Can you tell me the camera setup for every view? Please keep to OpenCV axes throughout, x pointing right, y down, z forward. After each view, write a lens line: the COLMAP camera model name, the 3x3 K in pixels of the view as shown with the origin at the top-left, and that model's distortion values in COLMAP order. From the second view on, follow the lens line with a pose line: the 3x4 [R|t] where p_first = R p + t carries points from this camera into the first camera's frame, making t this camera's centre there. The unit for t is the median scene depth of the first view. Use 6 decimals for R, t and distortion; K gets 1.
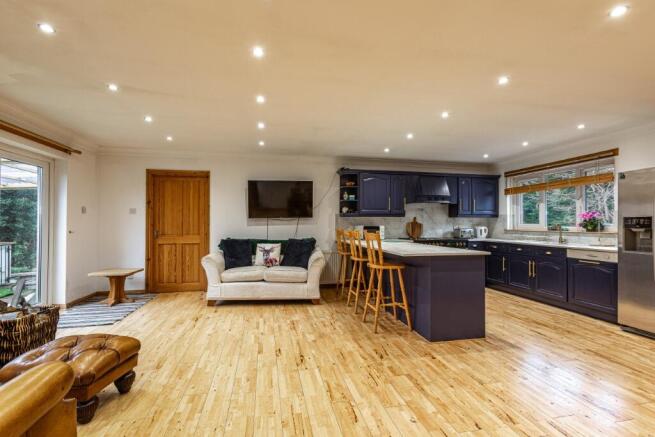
lens RADIAL K [[293.2, 0, 321.3], [0, 293.2, 221.9], [0, 0, 1]] dist [-0.007174, 0.004632]
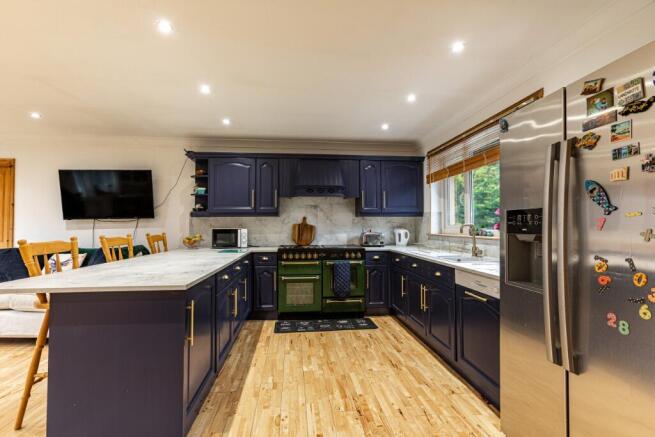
lens RADIAL K [[293.2, 0, 321.7], [0, 293.2, 219.7], [0, 0, 1]] dist [-0.007174, 0.004632]
pose [[0.995603, -0.007424, -0.093382, 0.488805], [0.005912, 0.999847, -0.016460, 0.003568], [0.093490, 0.015835, 0.995494, 0.311341]]
